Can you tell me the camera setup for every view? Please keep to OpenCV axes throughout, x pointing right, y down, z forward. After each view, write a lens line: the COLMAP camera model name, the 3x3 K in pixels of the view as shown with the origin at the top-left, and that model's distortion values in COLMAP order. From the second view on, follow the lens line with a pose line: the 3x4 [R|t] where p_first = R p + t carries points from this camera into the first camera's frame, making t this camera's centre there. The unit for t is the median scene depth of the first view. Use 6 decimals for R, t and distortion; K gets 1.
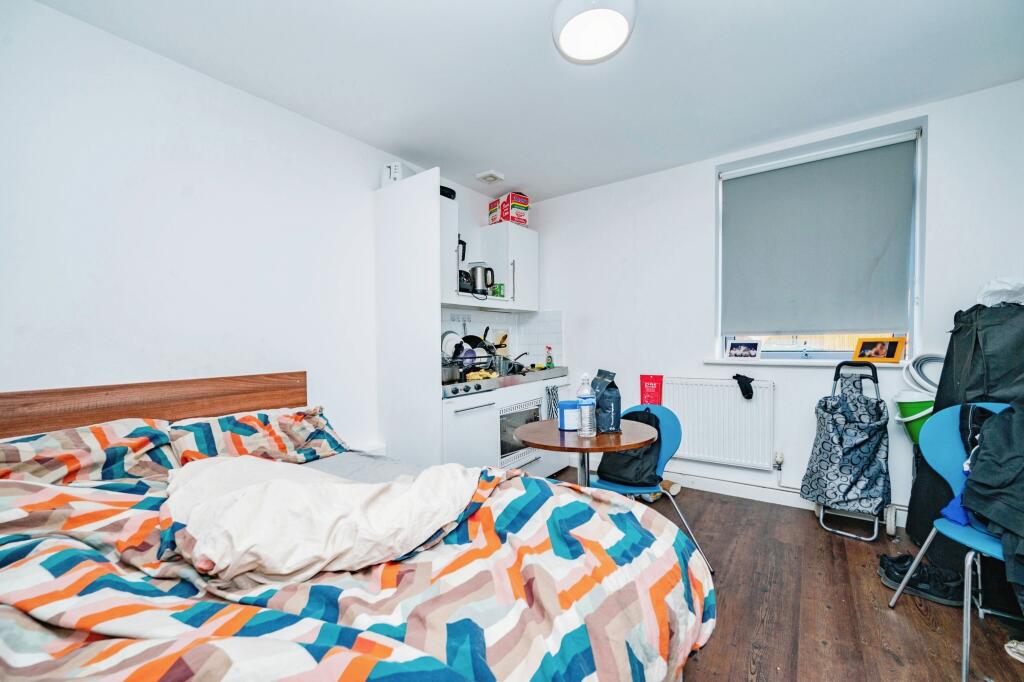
lens RADIAL K [[410.3, 0, 512.0], [0, 410.3, 341.0], [0, 0, 1]] dist [-0.000999, 0.000057]
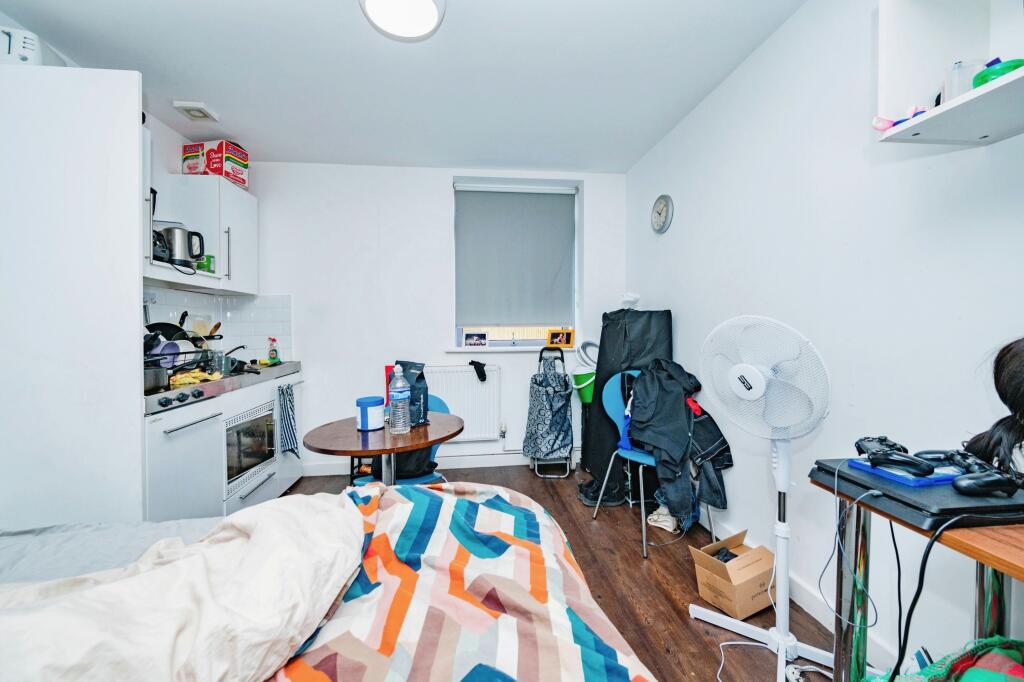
lens RADIAL K [[407.4, 0, 512.4], [0, 407.4, 325.0], [0, 0, 1]] dist [-0.000748, -0.000181]
pose [[0.736481, 0.015144, 0.676288, -0.165423], [-0.002553, 0.999804, -0.019607, 0.003221], [-0.676453, 0.012714, 0.736376, 0.092044]]
